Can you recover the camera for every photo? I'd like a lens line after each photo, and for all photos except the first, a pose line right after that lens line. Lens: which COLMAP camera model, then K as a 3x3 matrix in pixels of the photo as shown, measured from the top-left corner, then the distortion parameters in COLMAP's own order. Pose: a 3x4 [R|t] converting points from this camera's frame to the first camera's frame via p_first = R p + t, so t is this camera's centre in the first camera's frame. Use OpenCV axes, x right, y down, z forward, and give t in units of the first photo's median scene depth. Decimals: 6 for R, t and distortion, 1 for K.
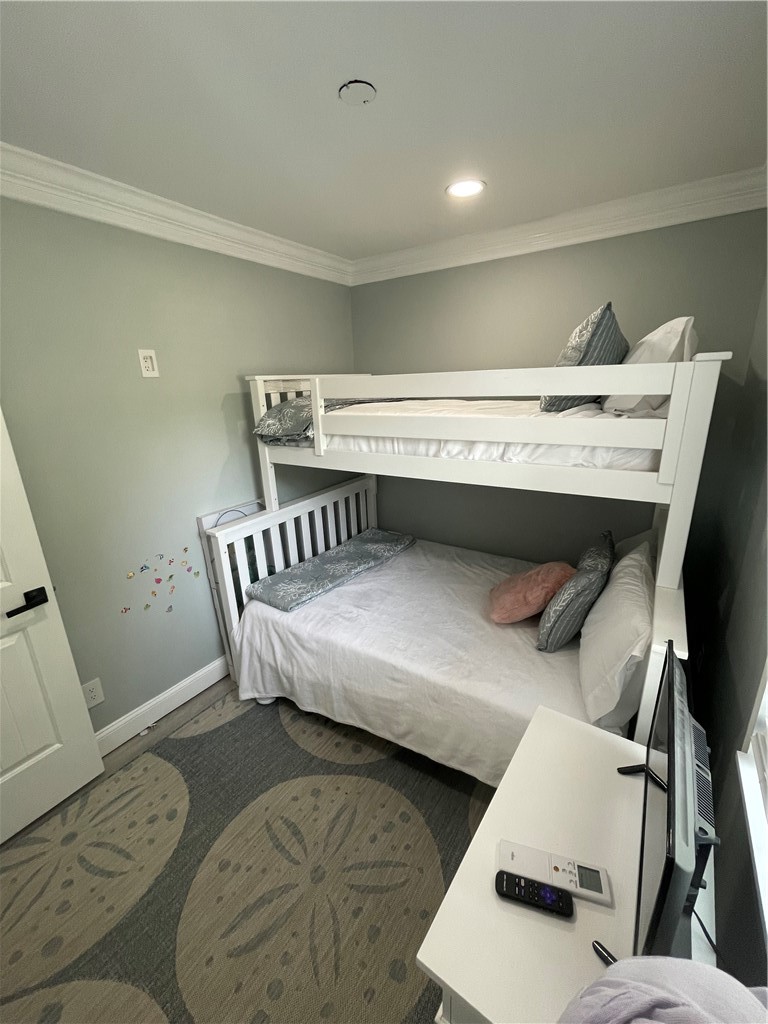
lens RADIAL K [[416.6, 0, 386.2], [0, 416.6, 509.8], [0, 0, 1]] dist [-0.002124, 0.000405]
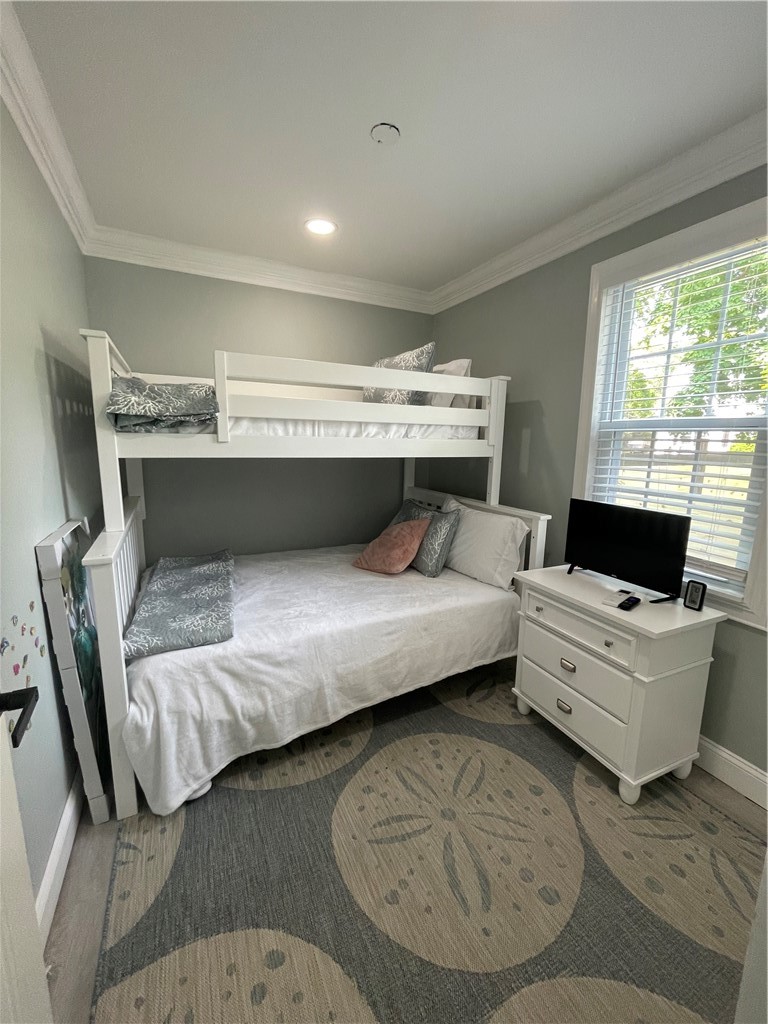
lens RADIAL K [[416.3, 0, 388.6], [0, 416.3, 512.0], [0, 0, 1]] dist [-0.006588, 0.002326]
pose [[0.499173, -0.107293, 0.859834, -0.814920], [0.220846, 0.975287, -0.006512, 0.097026], [-0.837886, 0.193141, 0.510533, 0.358561]]
